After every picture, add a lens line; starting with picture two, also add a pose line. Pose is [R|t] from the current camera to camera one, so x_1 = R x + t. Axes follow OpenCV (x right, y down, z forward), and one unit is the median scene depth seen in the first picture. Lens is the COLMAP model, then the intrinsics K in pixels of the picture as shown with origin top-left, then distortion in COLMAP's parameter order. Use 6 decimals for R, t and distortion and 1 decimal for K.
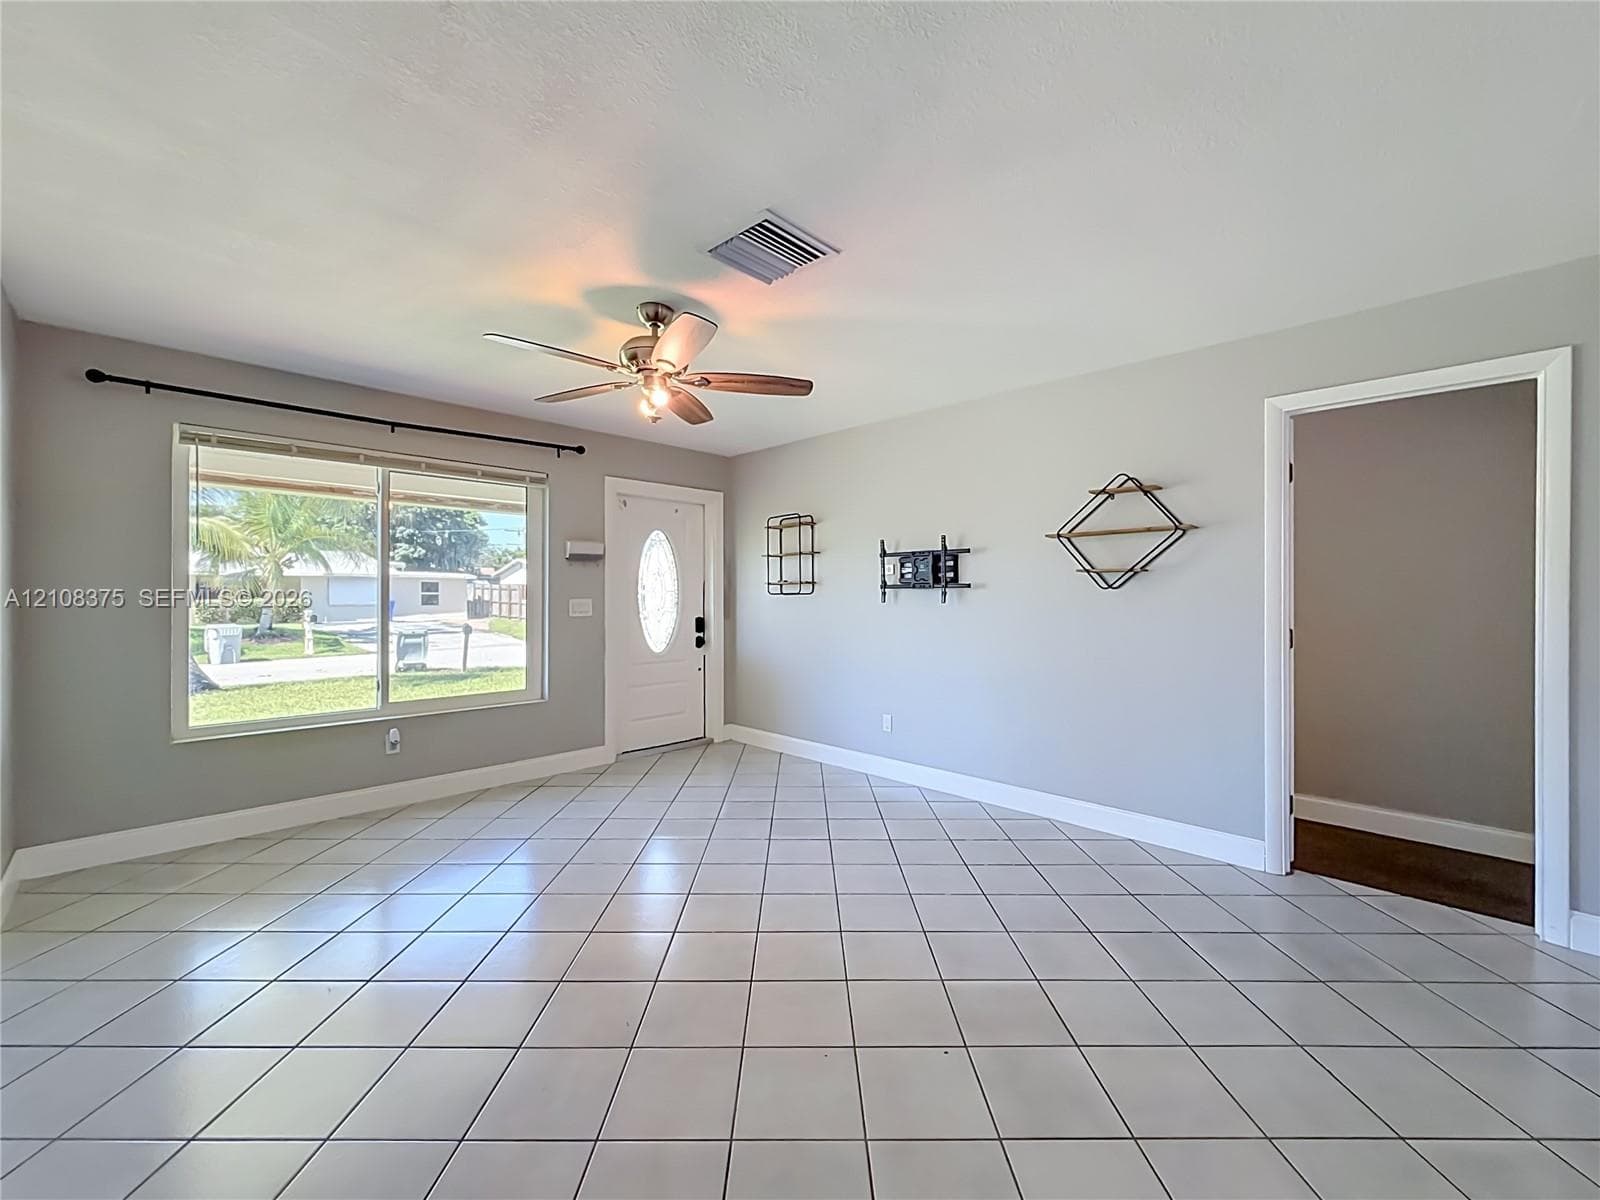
lens RADIAL K [[654.6, 0, 795.0], [0, 654.6, 598.0], [0, 0, 1]] dist [-0.001720, -0.000325]
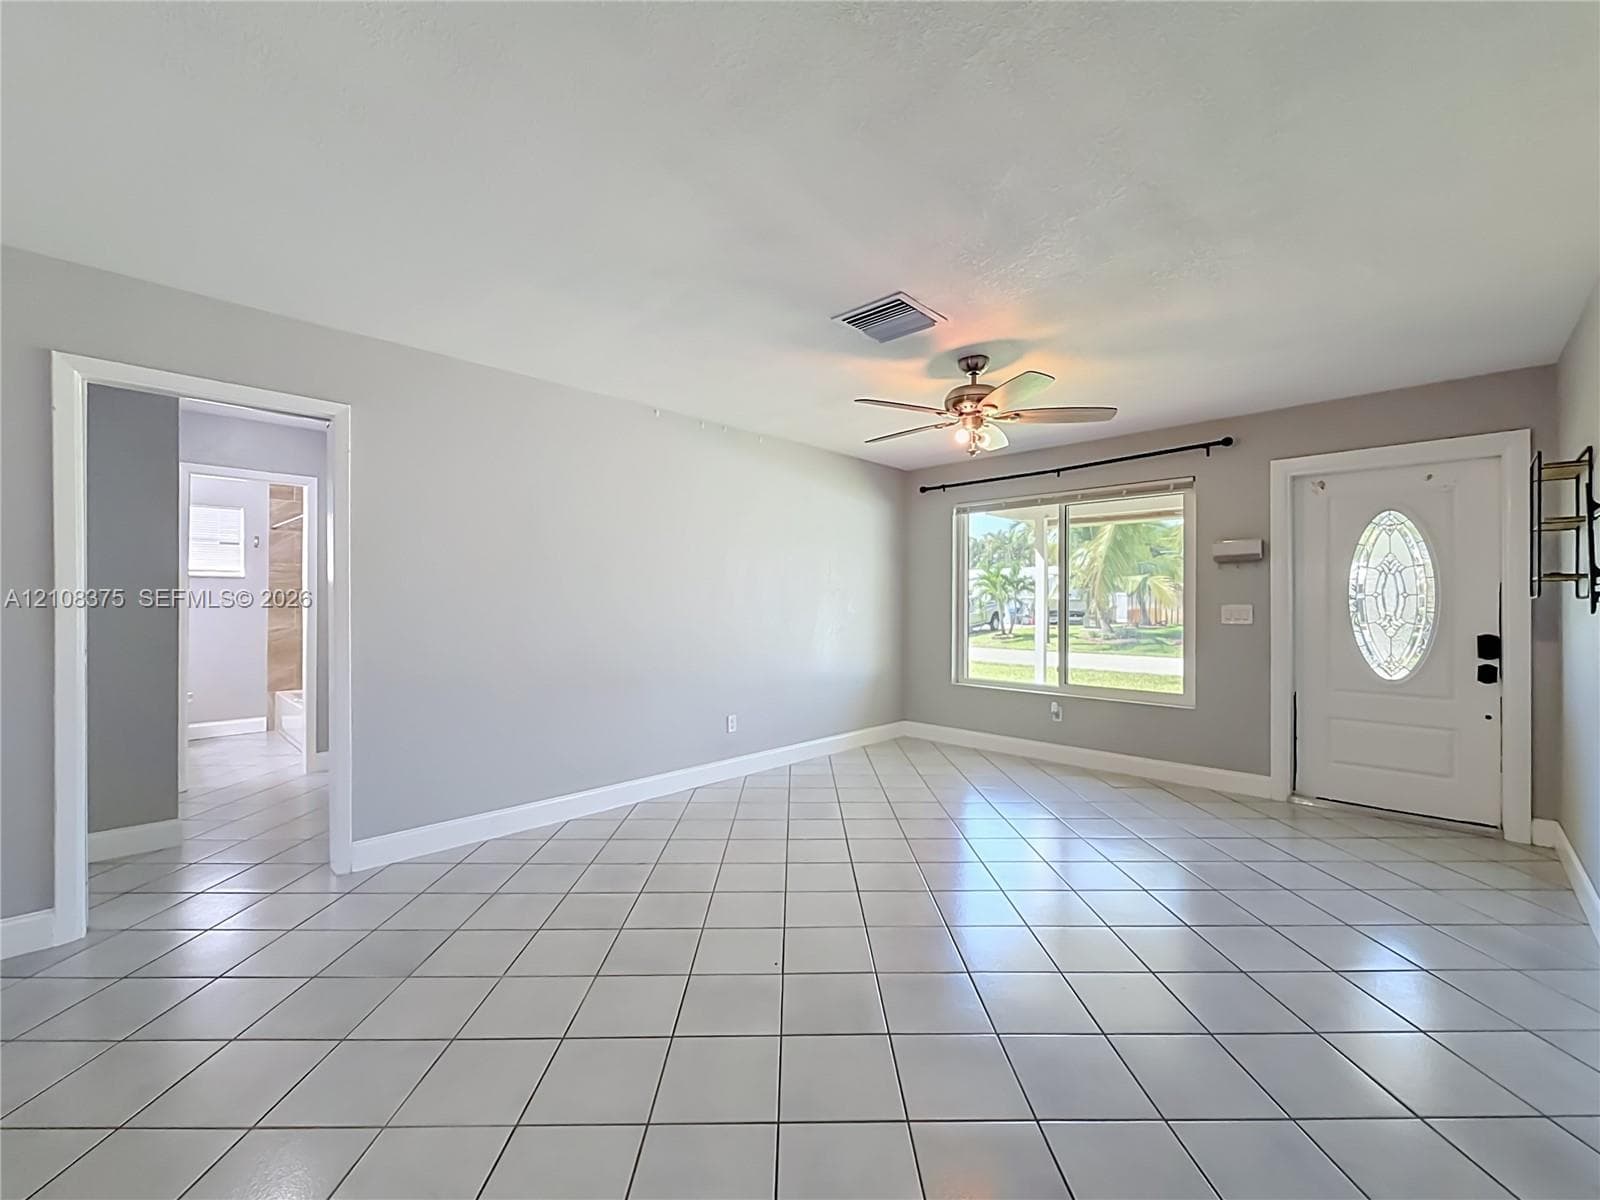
lens RADIAL K [[654.6, 0, 799.8], [0, 654.6, 601.5], [0, 0, 1]] dist [-0.001720, -0.000325]
pose [[0.006652, -0.004160, -0.999969, 0.568155], [-0.006505, 0.999970, -0.004203, 0.004673], [0.999957, 0.006533, 0.006625, 0.390128]]
